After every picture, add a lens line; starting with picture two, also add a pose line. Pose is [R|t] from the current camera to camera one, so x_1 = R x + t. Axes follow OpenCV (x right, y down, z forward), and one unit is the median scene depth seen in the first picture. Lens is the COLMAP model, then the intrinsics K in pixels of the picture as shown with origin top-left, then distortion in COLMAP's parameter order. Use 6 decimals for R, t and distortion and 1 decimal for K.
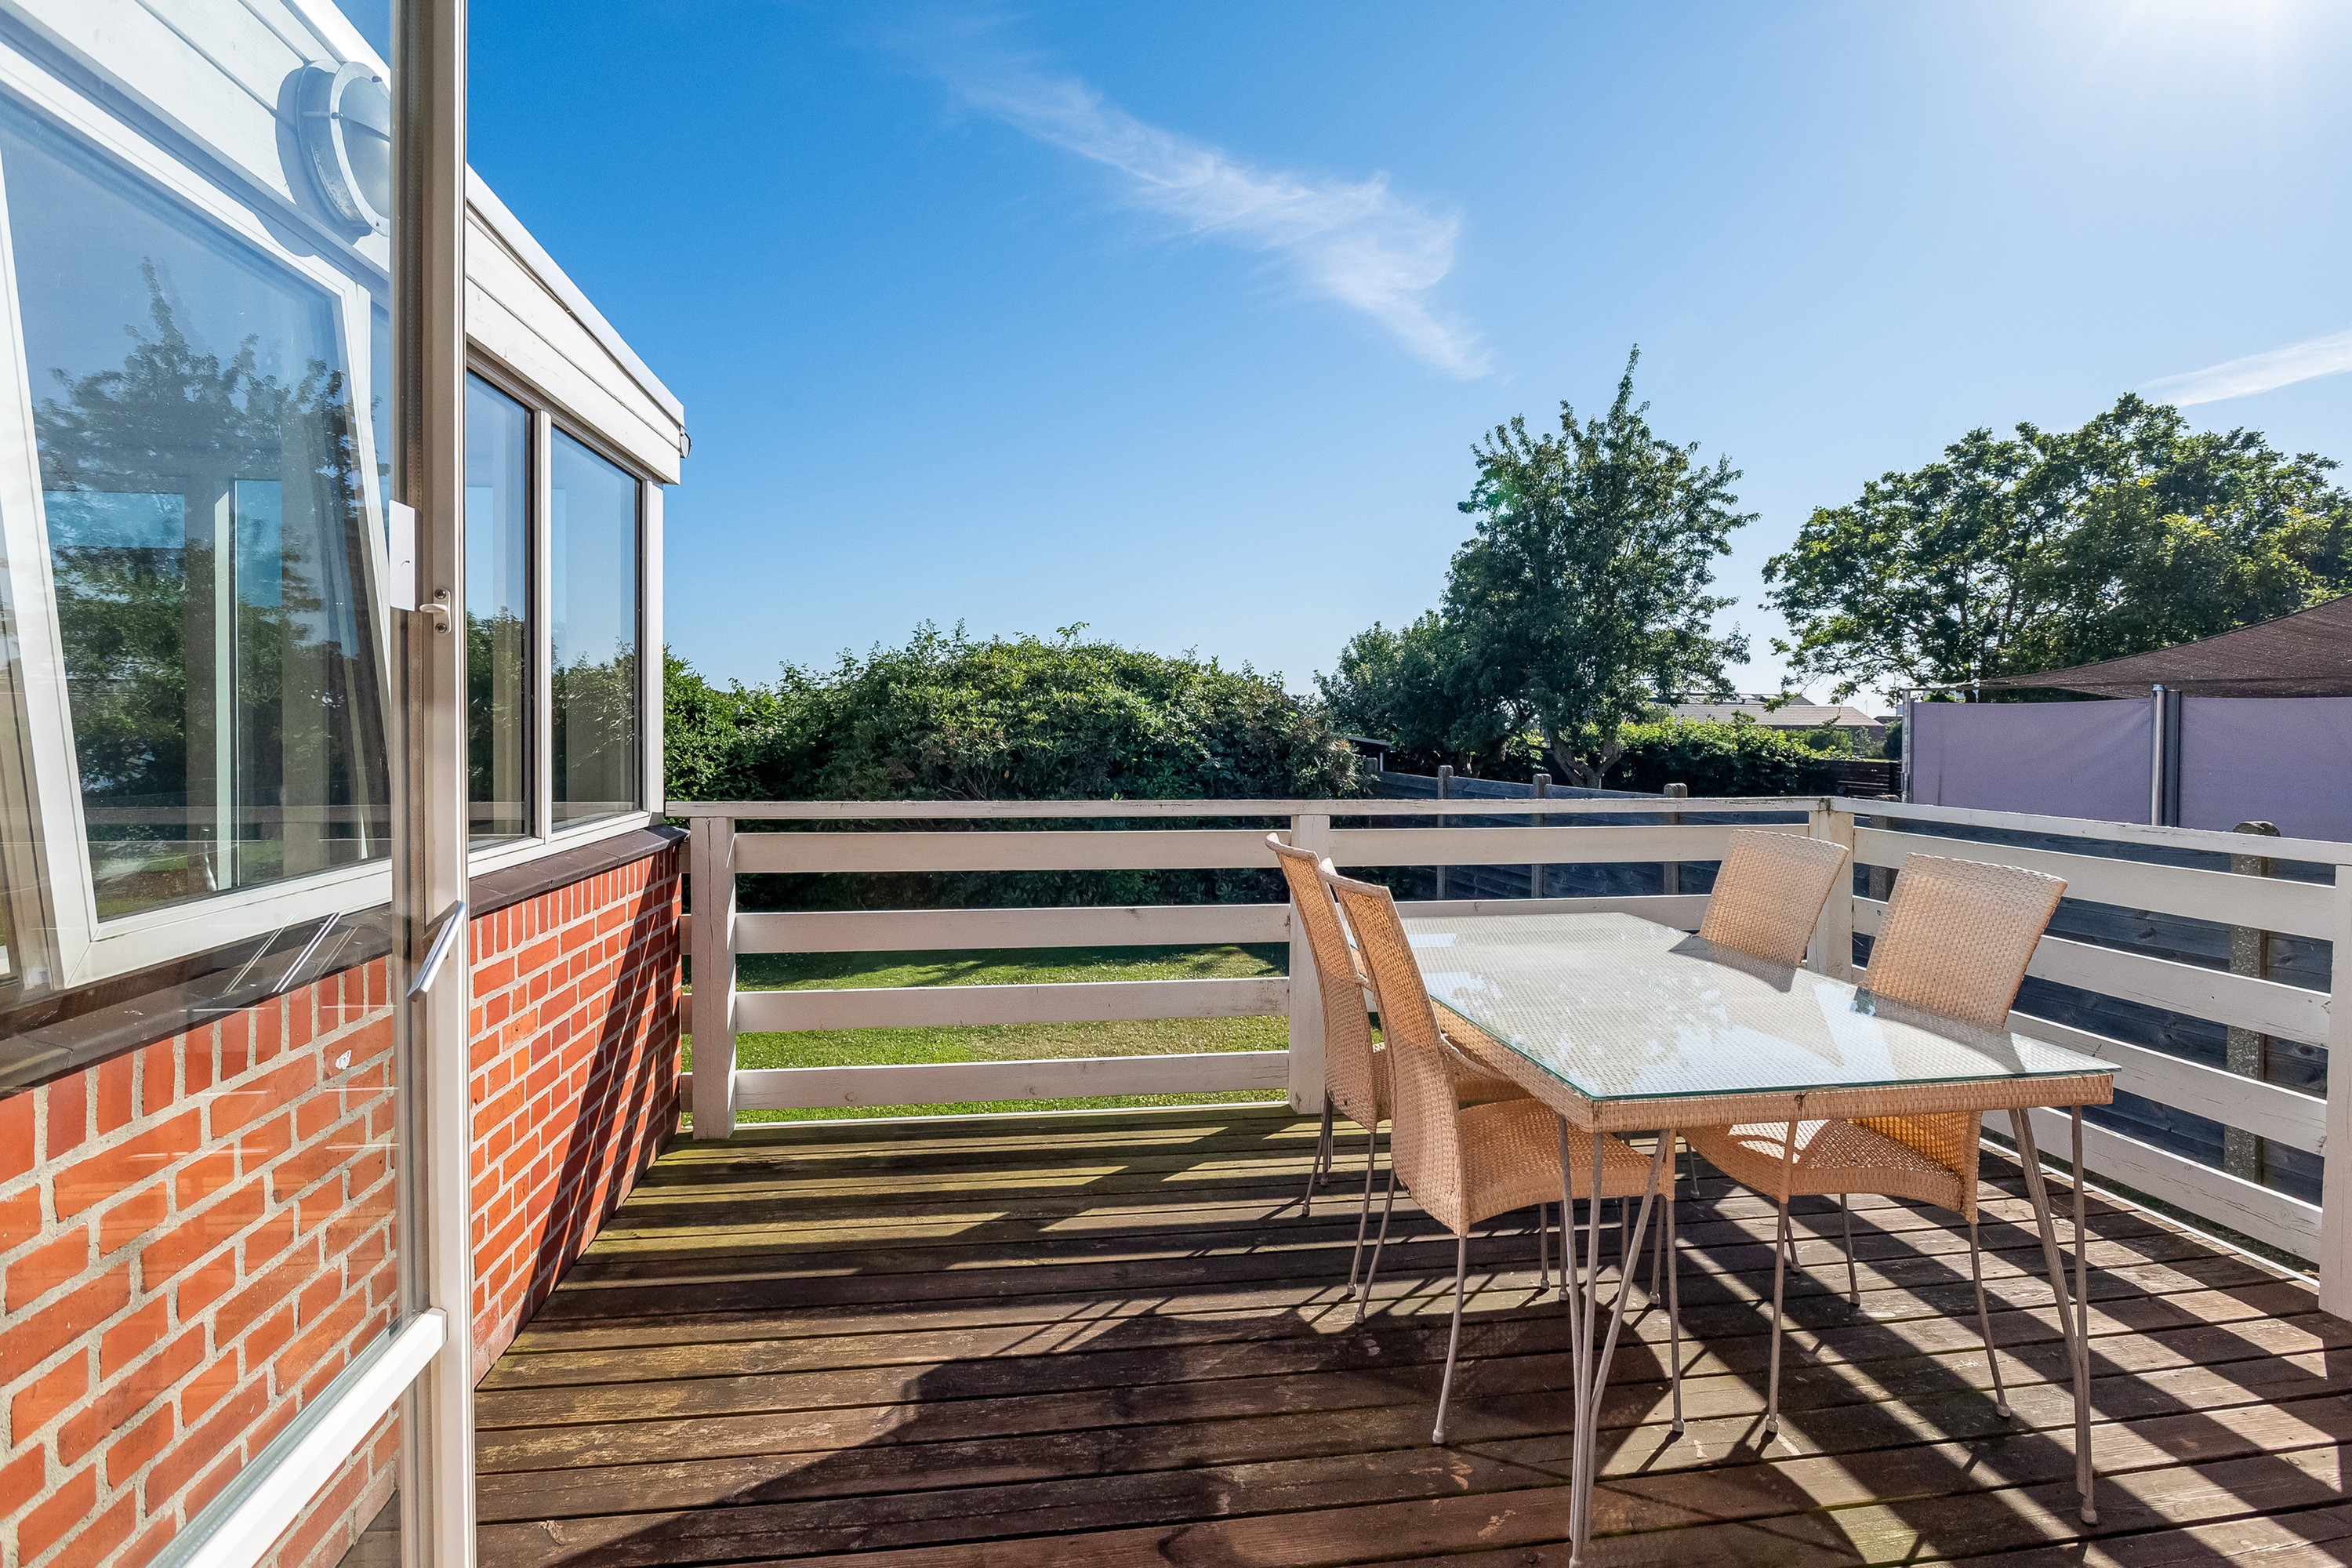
lens RADIAL K [[1127.4, 0, 1176.0], [0, 1127.4, 784.0], [0, 0, 1]] dist [-0.001539, 0.000484]
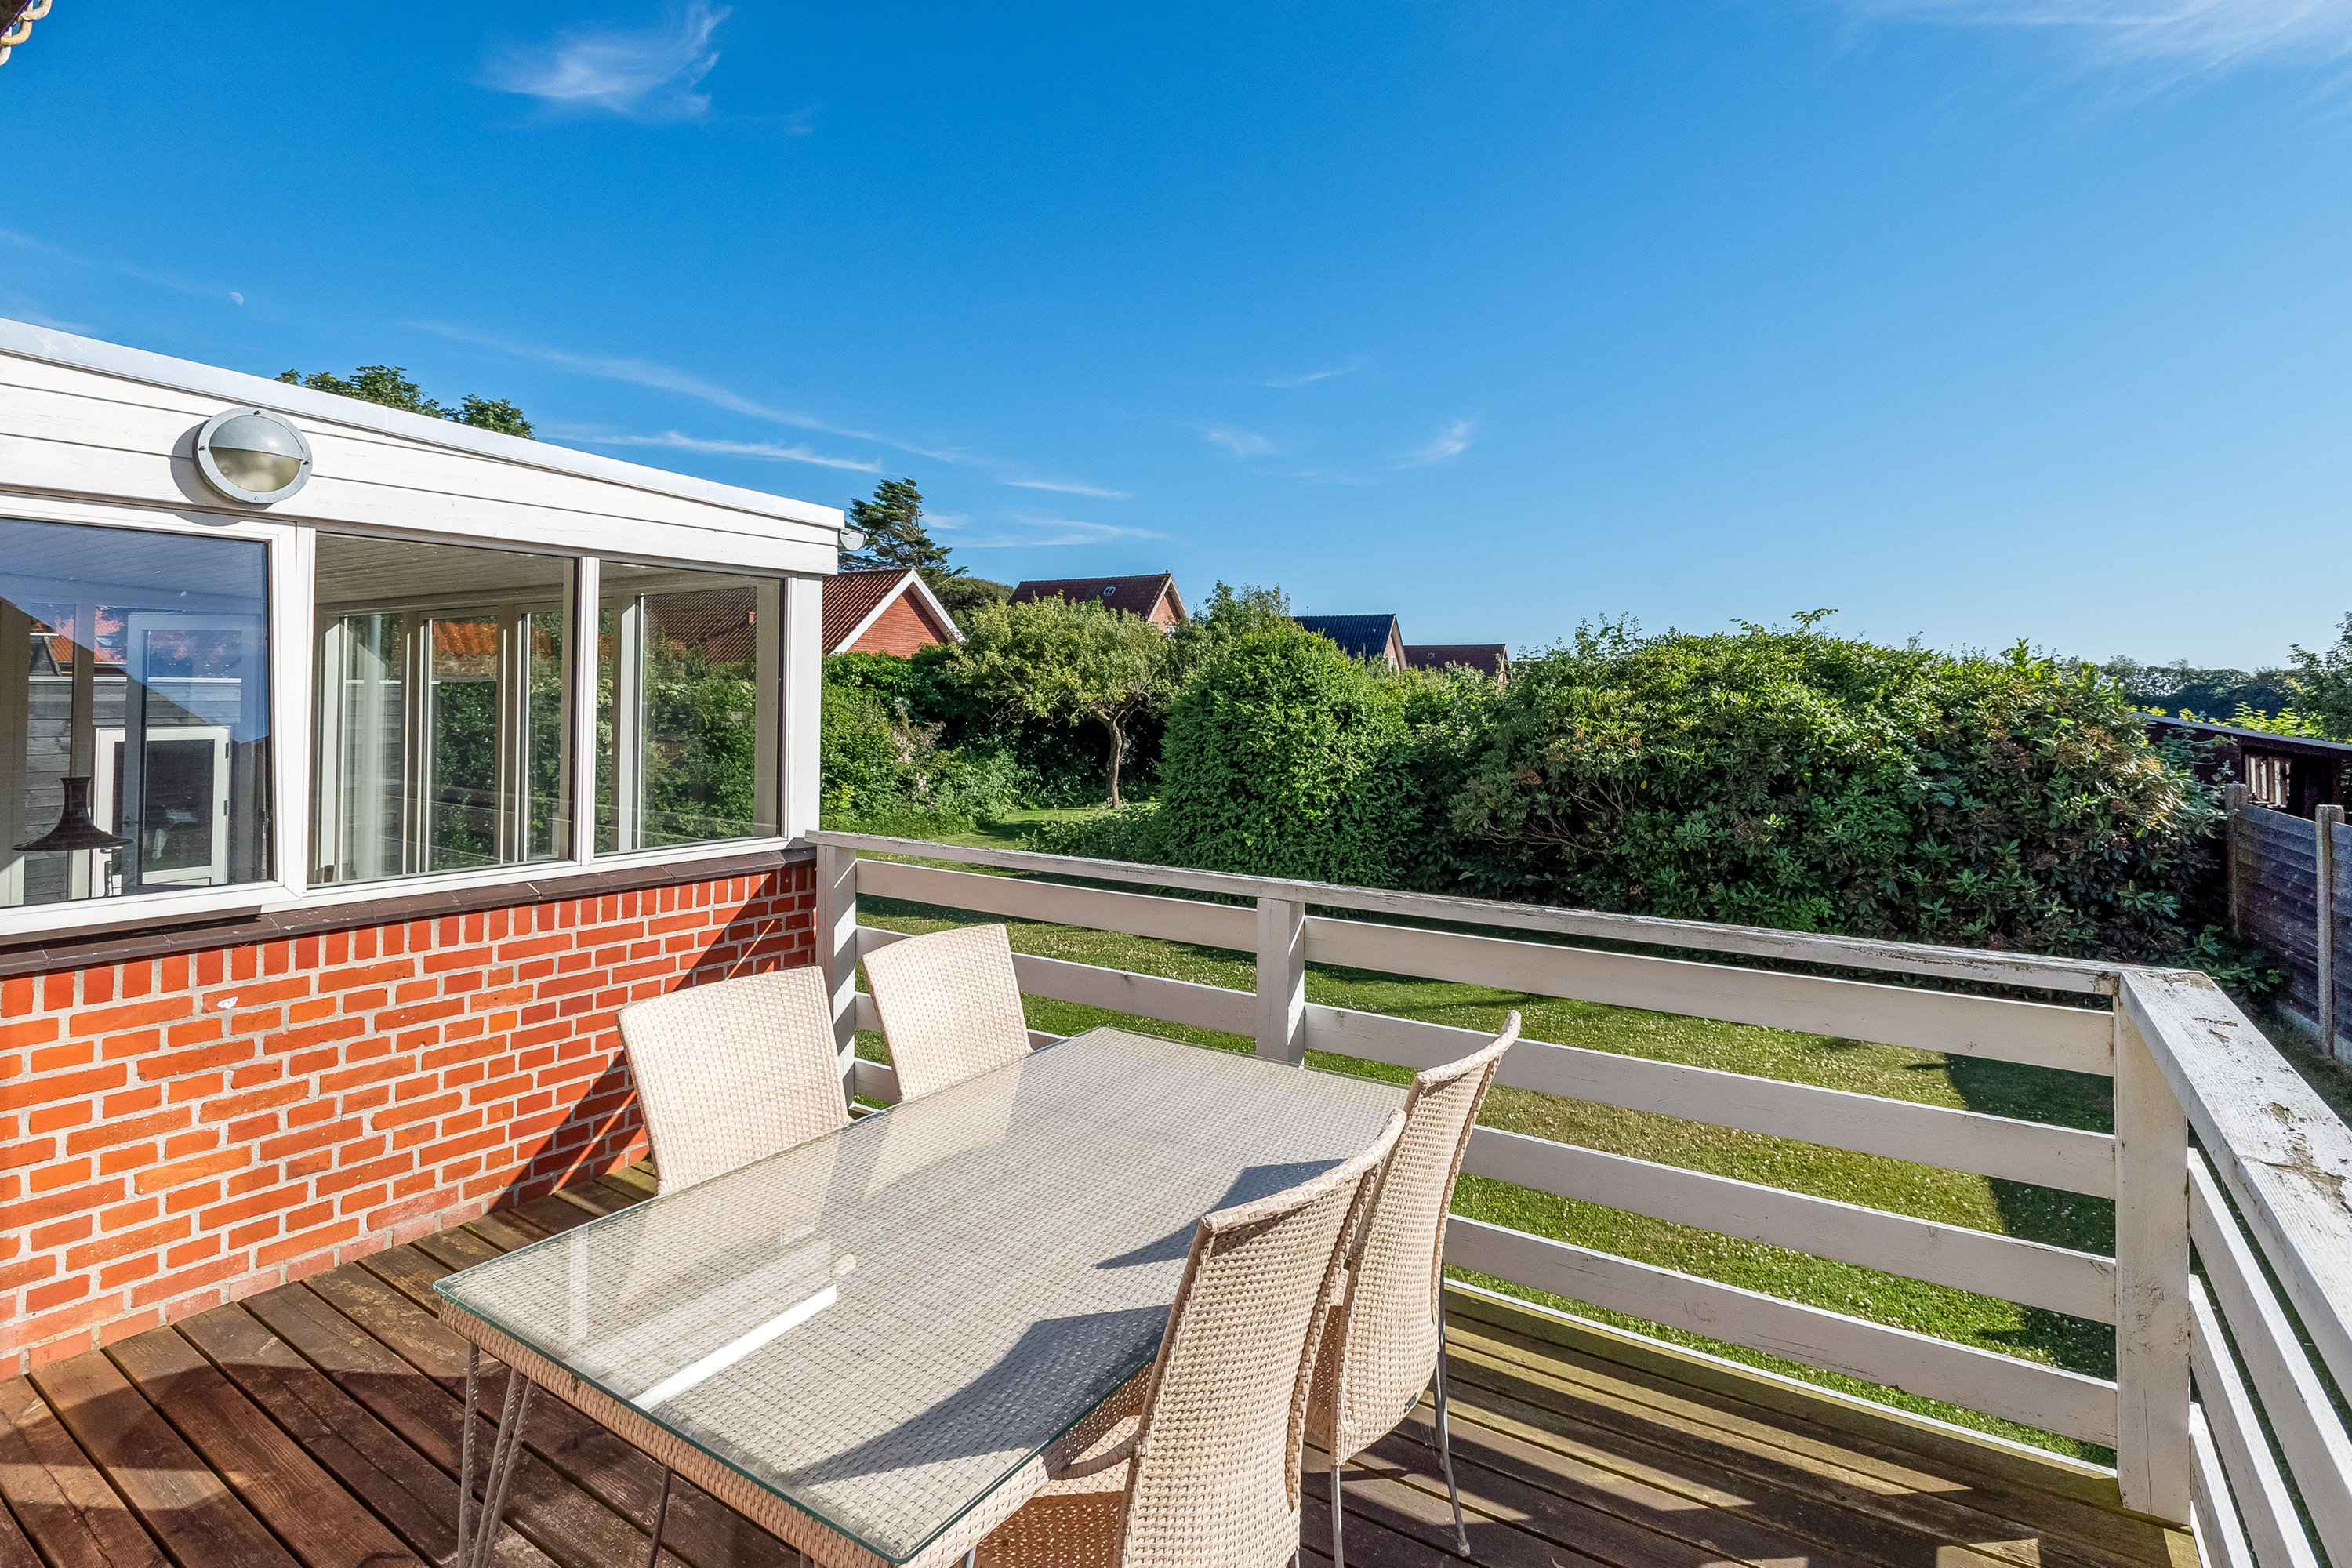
lens RADIAL K [[1127.8, 0, 1188.1], [0, 1127.8, 714.5], [0, 0, 1]] dist [-0.006005, -0.001002]
pose [[0.755093, 0.008163, -0.655567, 0.161339], [-0.039404, 0.998680, -0.032951, -0.020441], [0.654433, 0.050713, 0.754418, 0.077074]]
